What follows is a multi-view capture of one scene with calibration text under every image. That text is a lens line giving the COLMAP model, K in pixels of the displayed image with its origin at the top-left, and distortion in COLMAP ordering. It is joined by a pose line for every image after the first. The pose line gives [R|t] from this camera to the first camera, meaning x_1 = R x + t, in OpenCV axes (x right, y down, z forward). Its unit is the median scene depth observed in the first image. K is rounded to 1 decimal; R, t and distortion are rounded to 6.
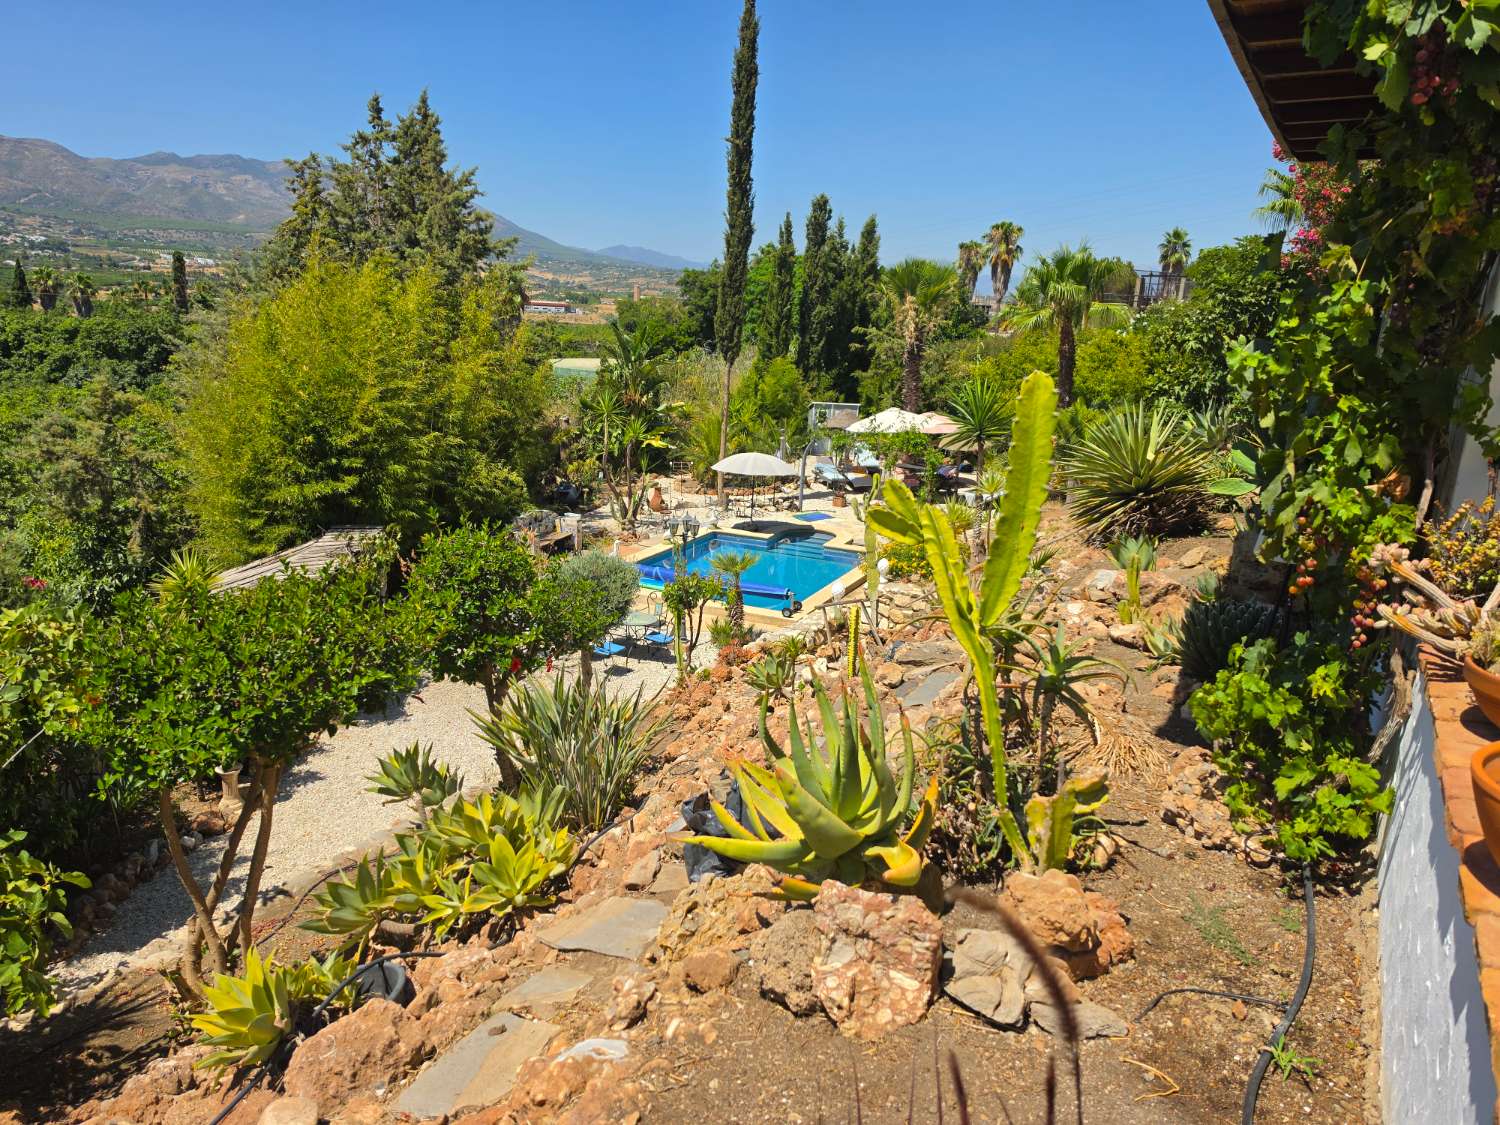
lens RADIAL K [[1034.8, 0, 731.5], [0, 1034.8, 575.9], [0, 0, 1]] dist [0.062451, -0.084822]
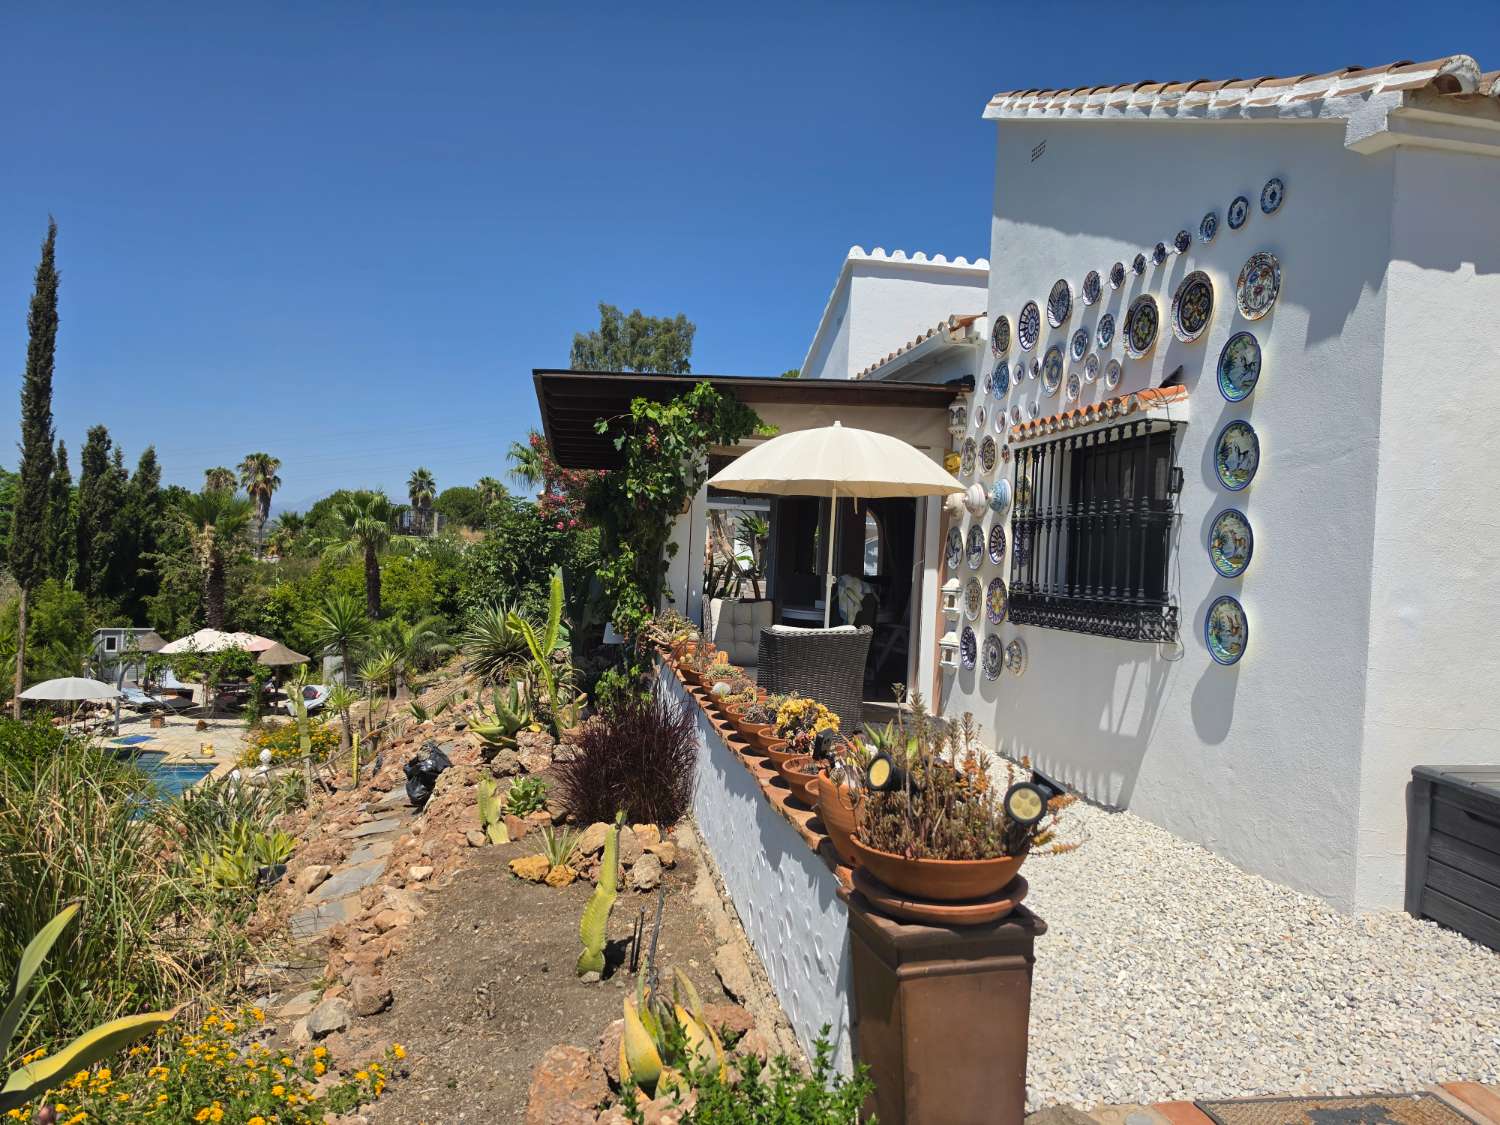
lens RADIAL K [[1034.8, 0, 746.6], [0, 1034.8, 575.2], [0, 0, 1]] dist [0.062451, -0.084822]
pose [[0.766875, -0.012925, 0.641666, -0.108859], [0.147711, 0.976512, -0.156865, 0.032774], [-0.624567, 0.215077, 0.750772, -0.149953]]
